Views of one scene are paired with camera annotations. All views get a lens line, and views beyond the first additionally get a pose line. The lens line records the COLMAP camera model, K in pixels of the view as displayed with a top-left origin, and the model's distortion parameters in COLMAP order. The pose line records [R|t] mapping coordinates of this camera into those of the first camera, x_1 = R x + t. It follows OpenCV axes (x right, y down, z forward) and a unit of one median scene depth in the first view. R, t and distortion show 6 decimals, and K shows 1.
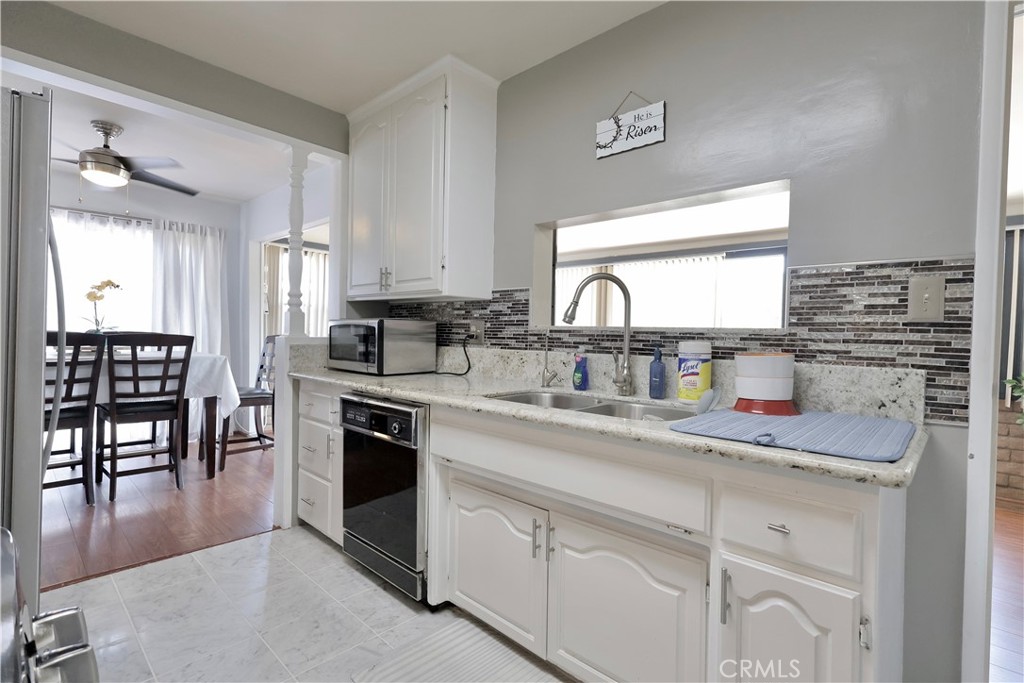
lens RADIAL K [[476.2, 0, 514.8], [0, 476.2, 340.1], [0, 0, 1]] dist [-0.001802, 0.000640]
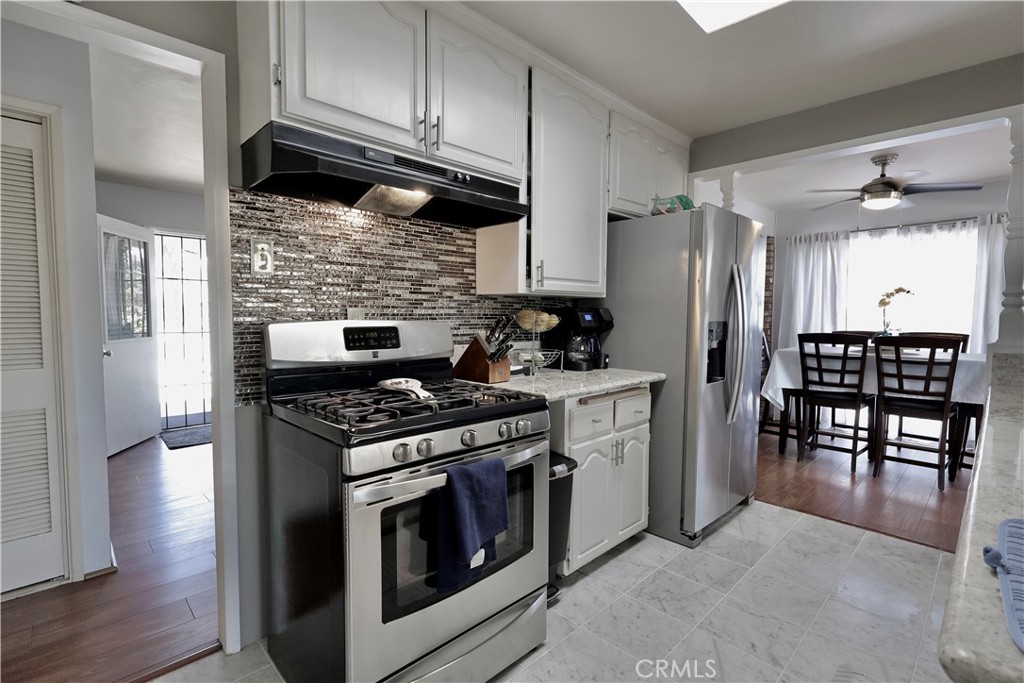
lens RADIAL K [[476.2, 0, 514.5], [0, 476.2, 343.7], [0, 0, 1]] dist [-0.001802, 0.000640]
pose [[-0.025784, 0.038238, -0.998936, 0.420709], [-0.021645, 0.999013, 0.038799, -0.022820], [0.999433, 0.022622, -0.024931, 0.159229]]
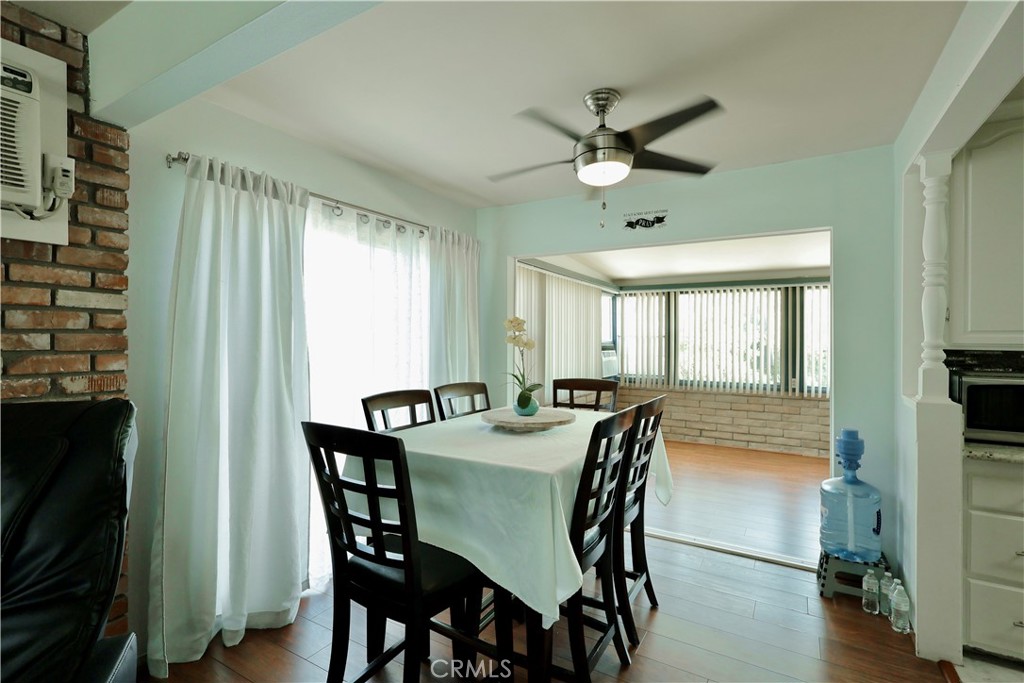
lens RADIAL K [[476.2, 0, 510.3], [0, 476.2, 339.7], [0, 0, 1]] dist [-0.001802, 0.000640]
pose [[0.977057, -0.014846, 0.212460, -1.419675], [0.017253, 0.999806, -0.009476, -0.120883], [-0.212278, 0.012924, 0.977124, 0.446606]]
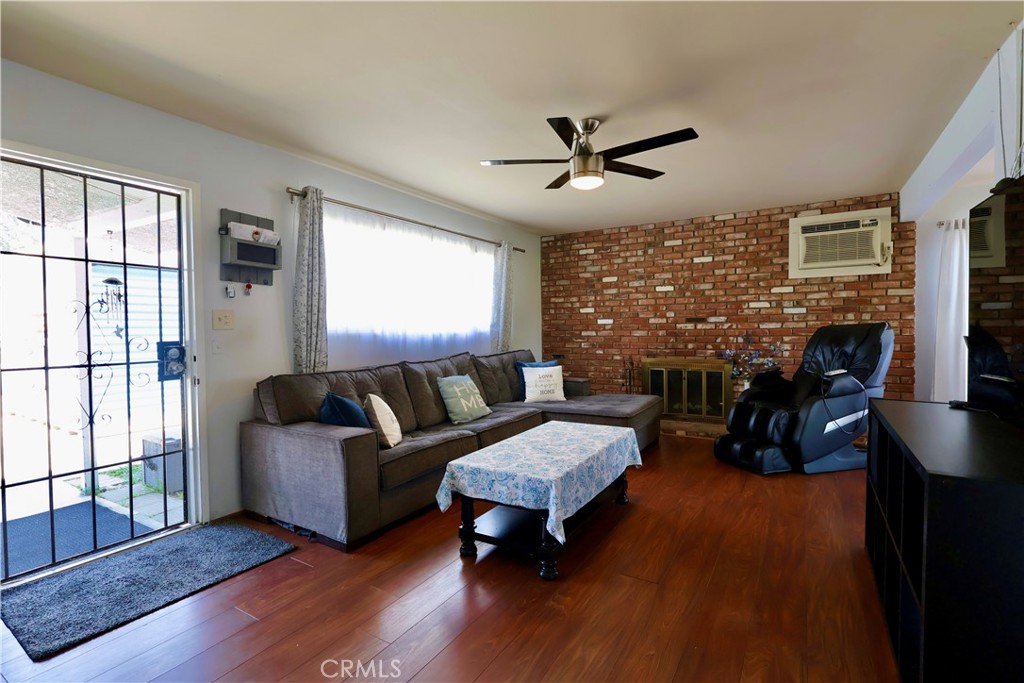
lens RADIAL K [[476.2, 0, 509.2], [0, 476.2, 339.7], [0, 0, 1]] dist [-0.001802, 0.000640]
pose [[0.195008, 0.006386, -0.980781, -0.366009], [0.000032, 0.999979, 0.006518, -0.024214], [0.980802, -0.001303, 0.195004, -0.577592]]
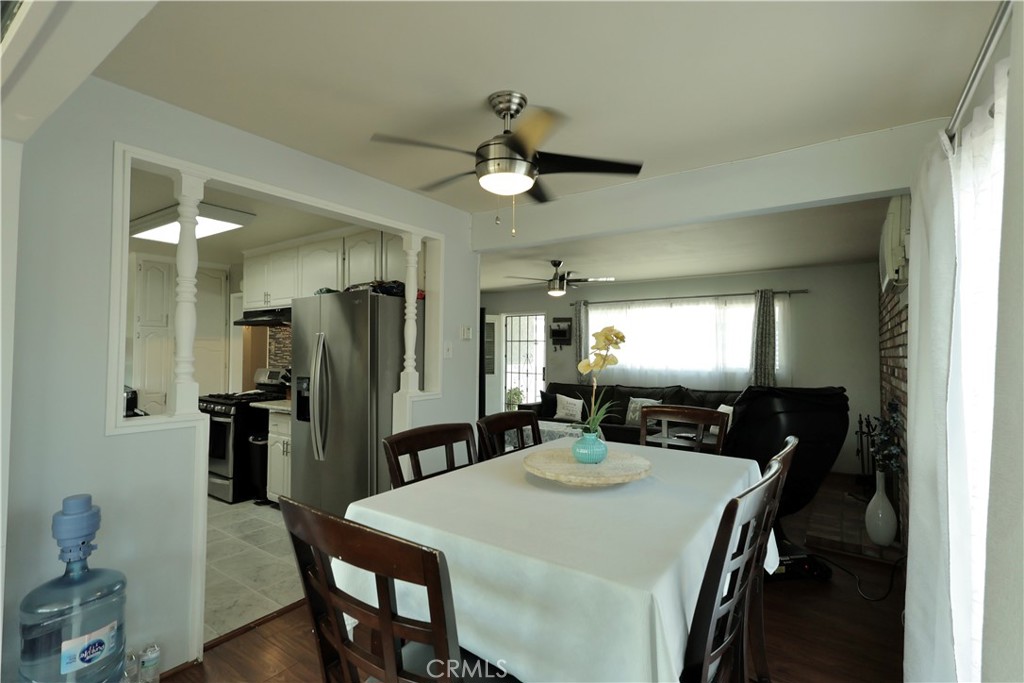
lens RADIAL K [[476.2, 0, 508.7], [0, 476.2, 337.9], [0, 0, 1]] dist [-0.001802, 0.000640]
pose [[-0.990958, -0.030408, -0.130681, -0.977311], [-0.028574, 0.999465, -0.015888, -0.152728], [0.131095, -0.012011, -0.991297, 2.045385]]
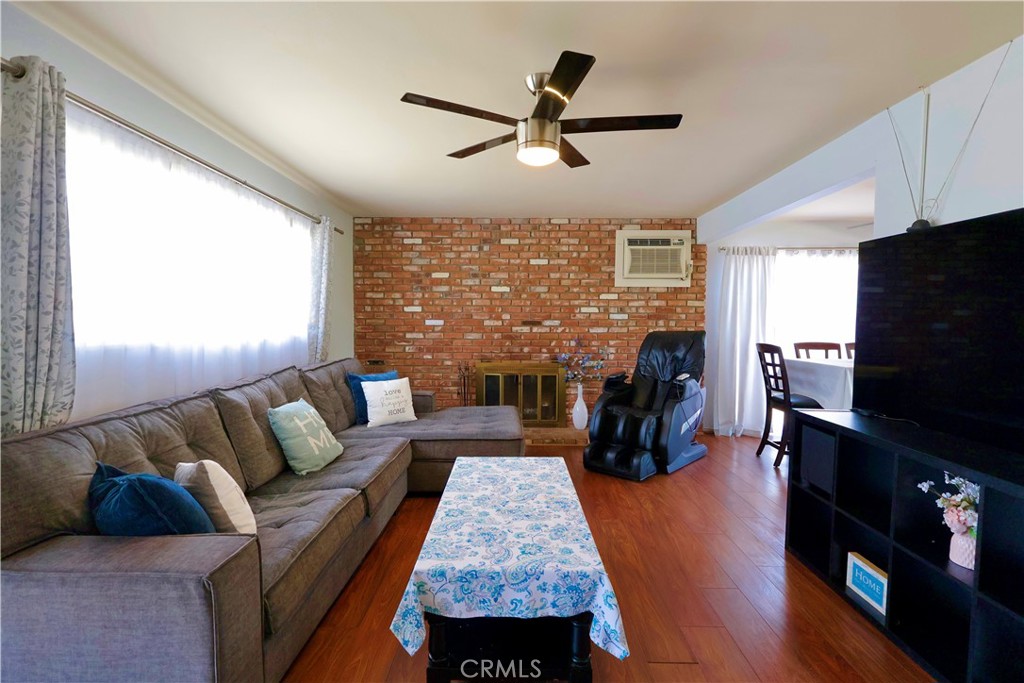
lens RADIAL K [[476.2, 0, 510.1], [0, 476.2, 339.8], [0, 0, 1]] dist [-0.001802, 0.000640]
pose [[0.672878, 0.018755, -0.739515, -0.834786], [-0.006607, 0.999791, 0.019345, -0.067028], [0.739724, -0.008131, 0.672862, -0.823326]]
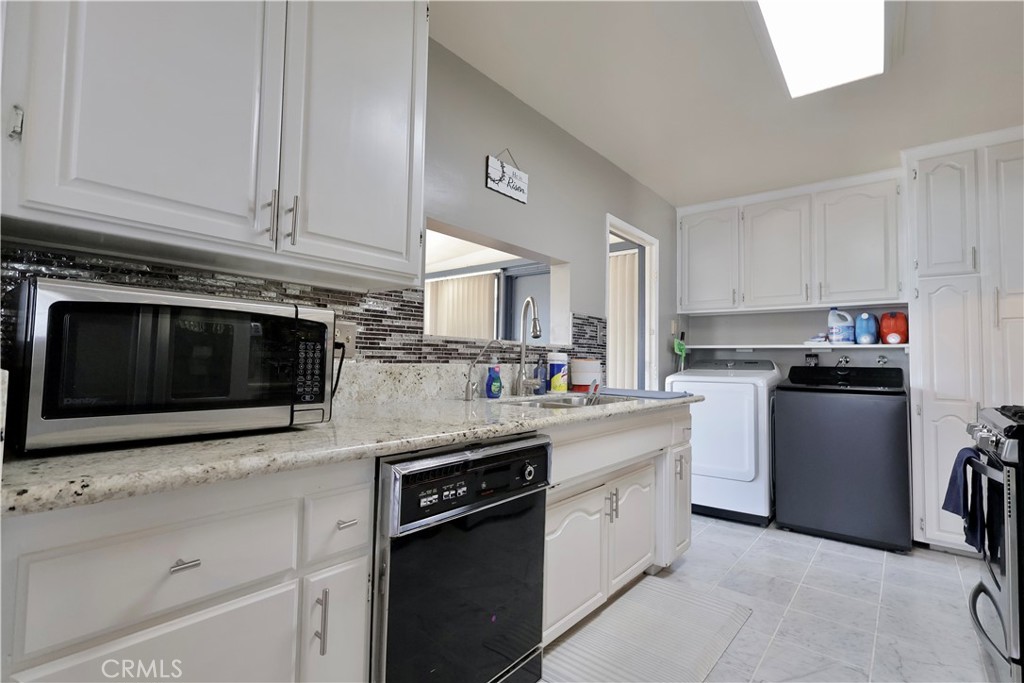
lens RADIAL K [[476.2, 0, 510.4], [0, 476.2, 339.1], [0, 0, 1]] dist [-0.001802, 0.000640]
pose [[-0.050168, 0.022530, 0.998487, -0.760300], [-0.008622, 0.999699, -0.022990, -0.003132], [-0.998704, -0.009762, -0.049958, 0.823175]]
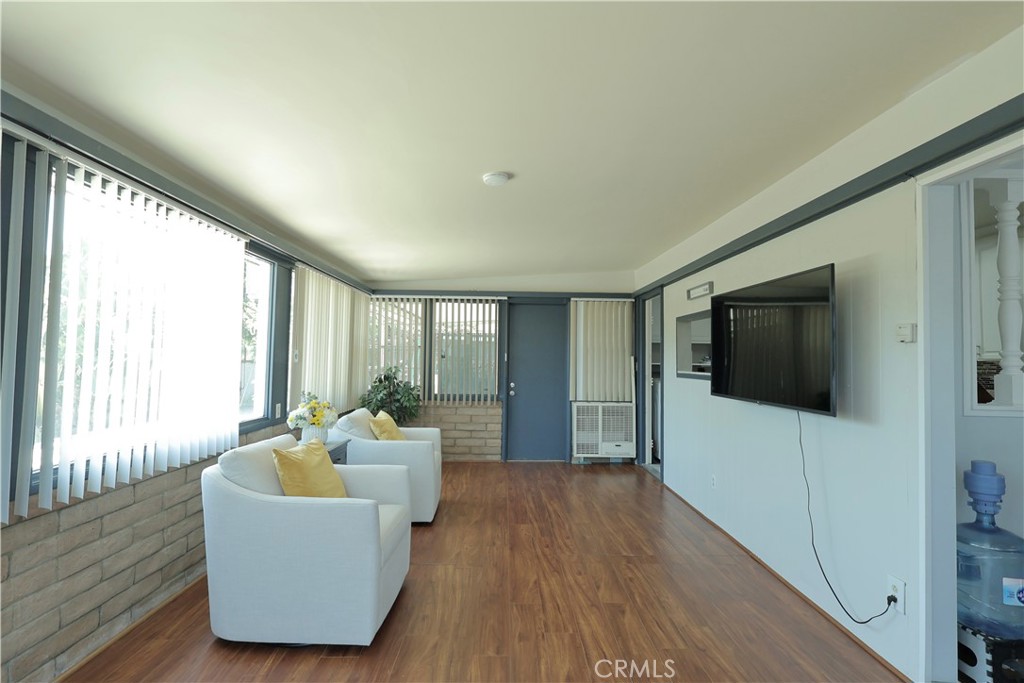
lens RADIAL K [[476.2, 0, 509.8], [0, 476.2, 336.8], [0, 0, 1]] dist [-0.001802, 0.000640]
pose [[-0.692166, -0.002358, 0.721735, -0.520433], [-0.023632, 0.999533, -0.019397, -0.103701], [-0.721352, -0.030482, -0.691898, 2.437520]]
